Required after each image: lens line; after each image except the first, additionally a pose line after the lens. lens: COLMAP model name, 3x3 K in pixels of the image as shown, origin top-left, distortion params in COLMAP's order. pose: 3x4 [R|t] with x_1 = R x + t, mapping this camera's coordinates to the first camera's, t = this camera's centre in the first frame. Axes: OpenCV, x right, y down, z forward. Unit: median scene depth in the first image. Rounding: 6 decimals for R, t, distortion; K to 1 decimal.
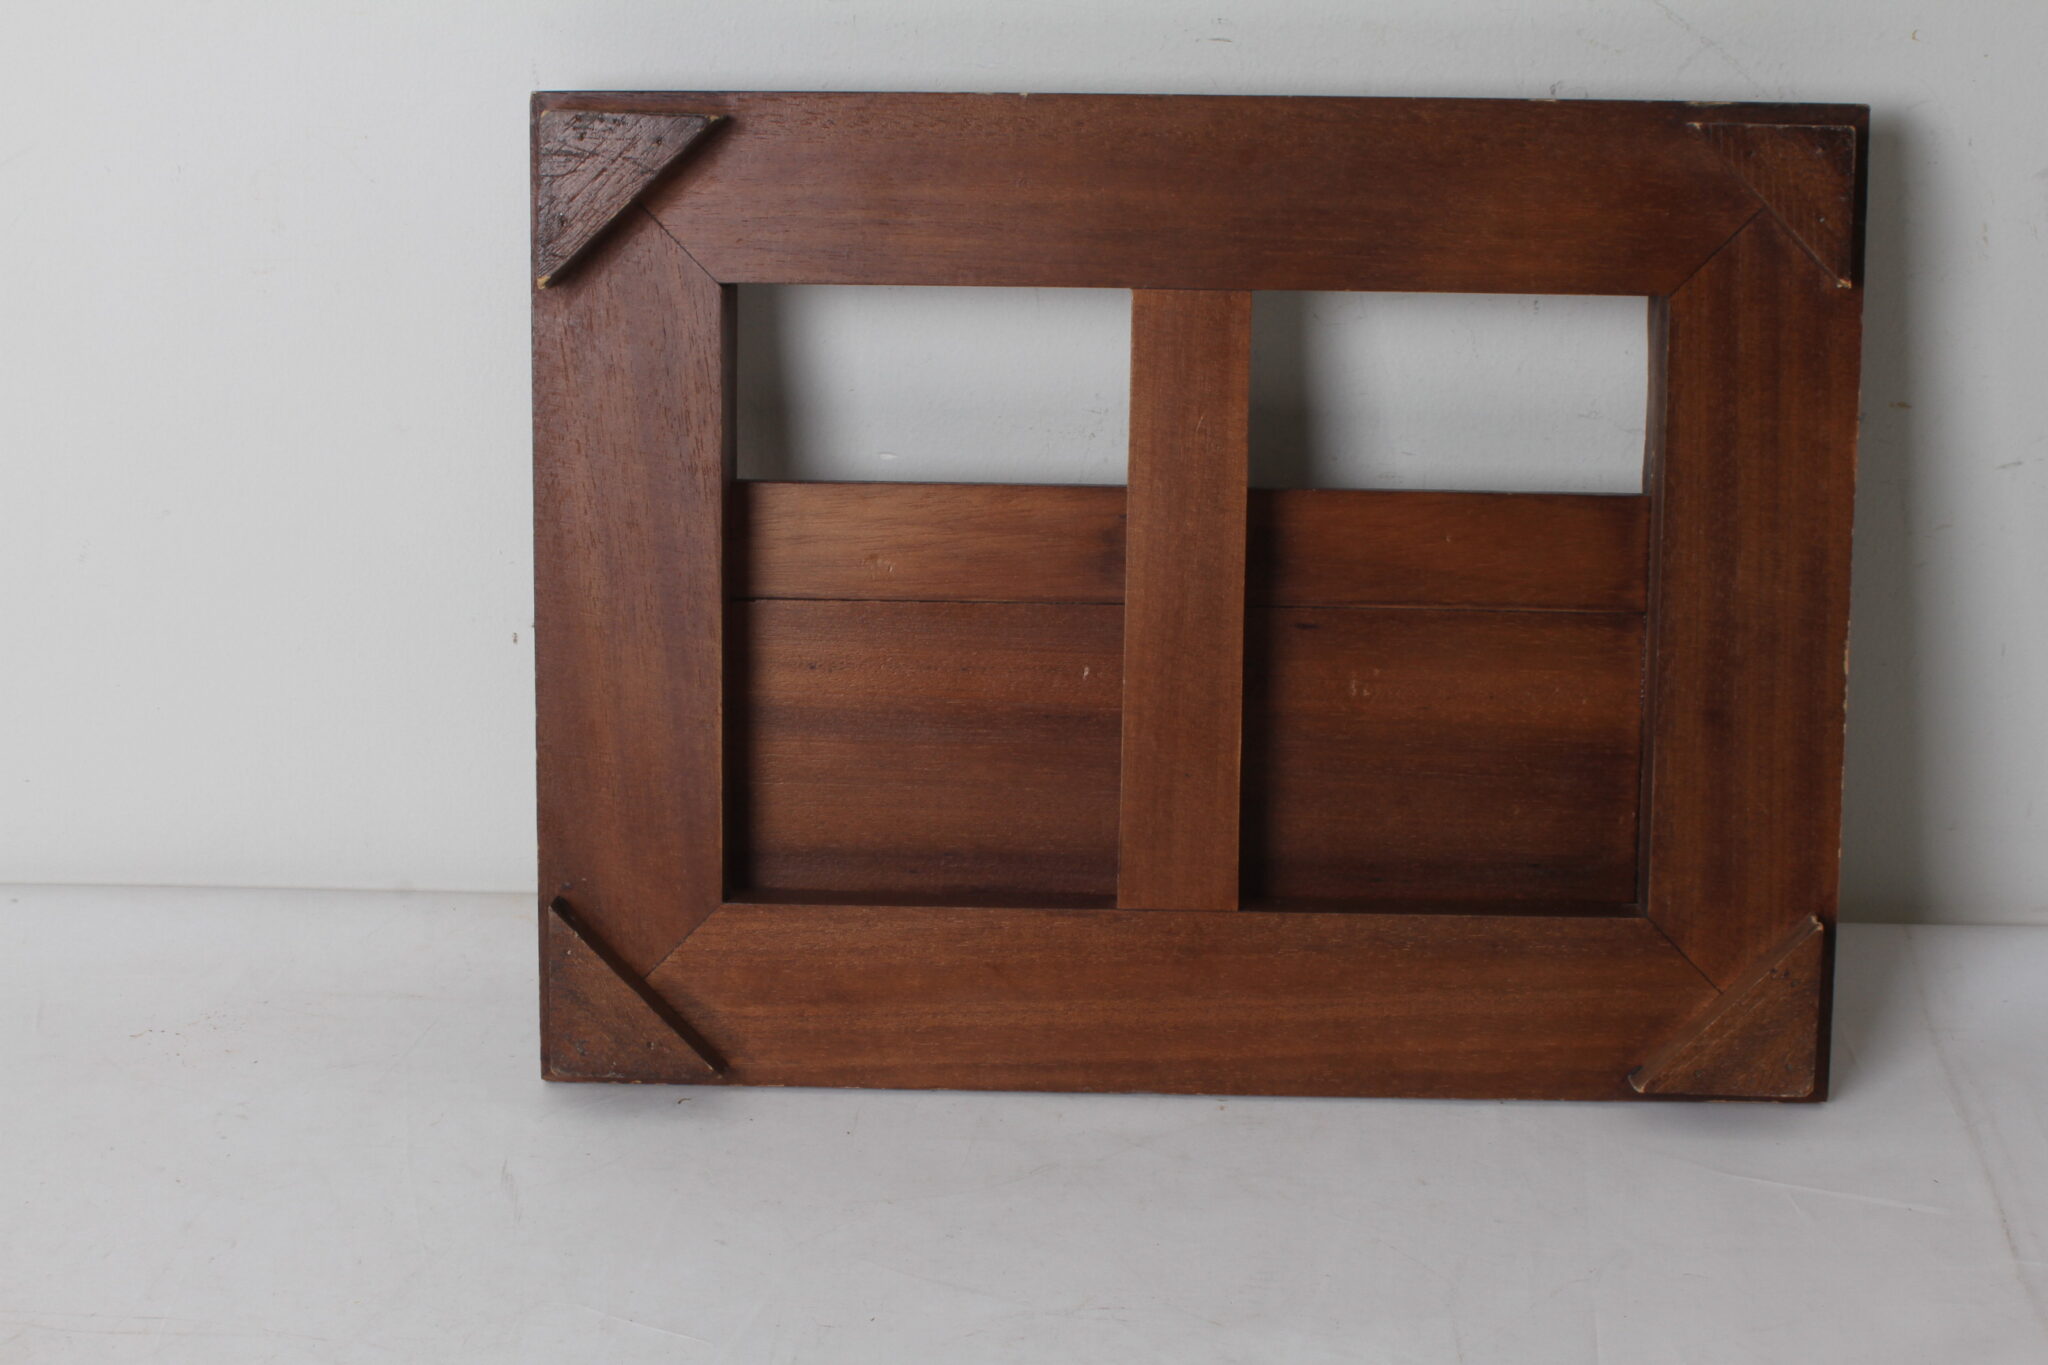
lens RADIAL K [[3797.1, 0, 1024.0], [0, 3797.1, 682.5], [0, 0, 1]] dist [-0.000487, -0.003580]
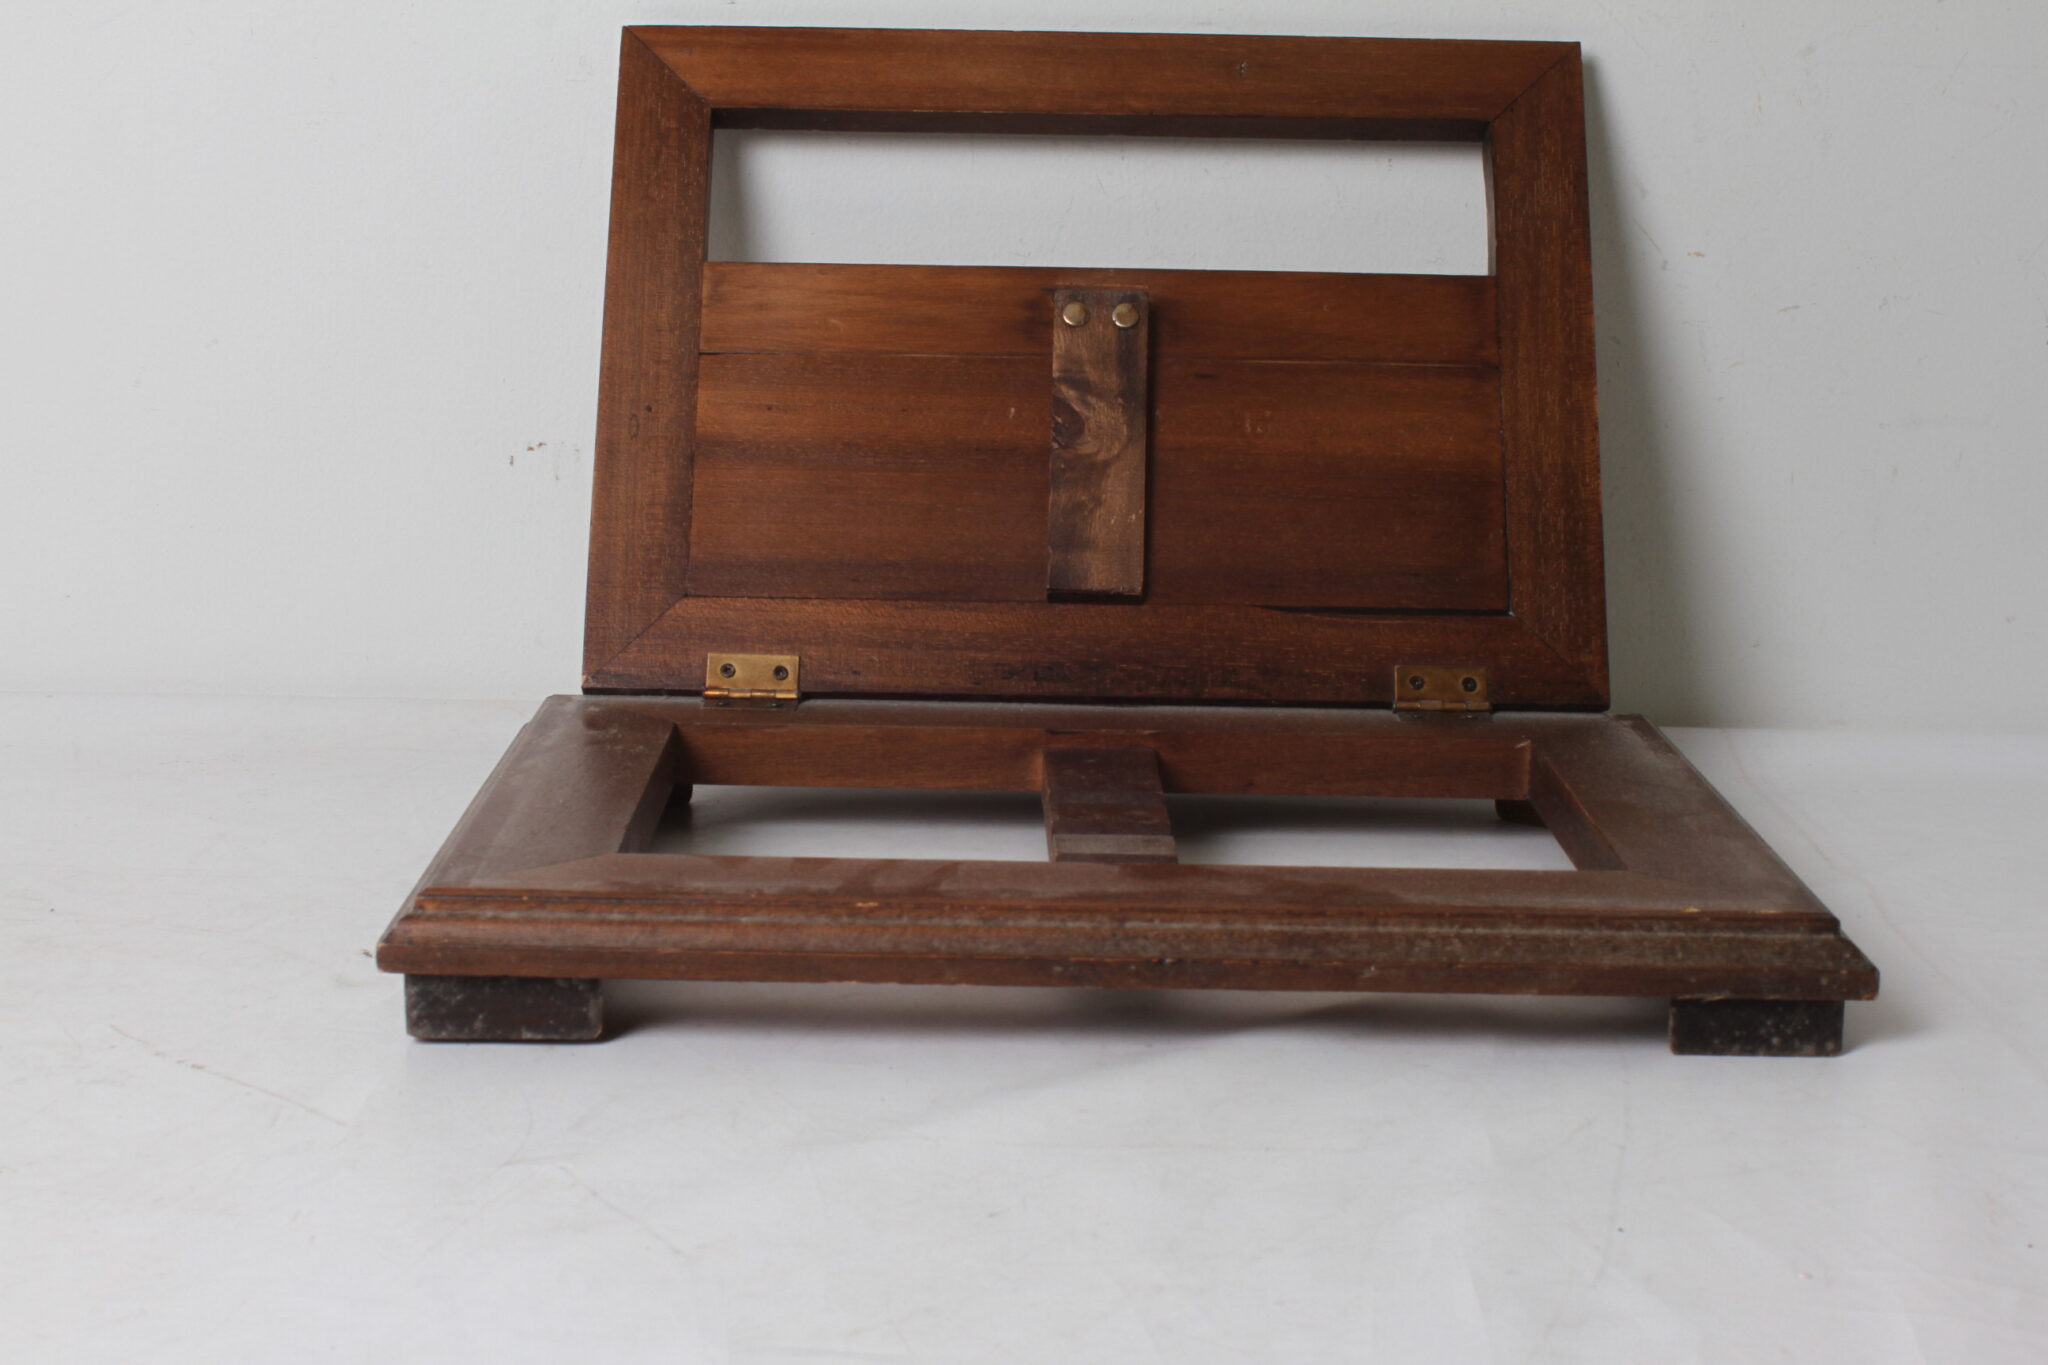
lens RADIAL K [[3689.2, 0, 1024.0], [0, 3689.2, 682.5], [0, 0, 1]] dist [-0.037804, -0.114438]
pose [[0.999816, -0.000962, 0.019151, -0.001142], [-0.000644, 0.996493, 0.083679, -0.014753], [-0.019165, -0.083675, 0.996309, -0.102701]]
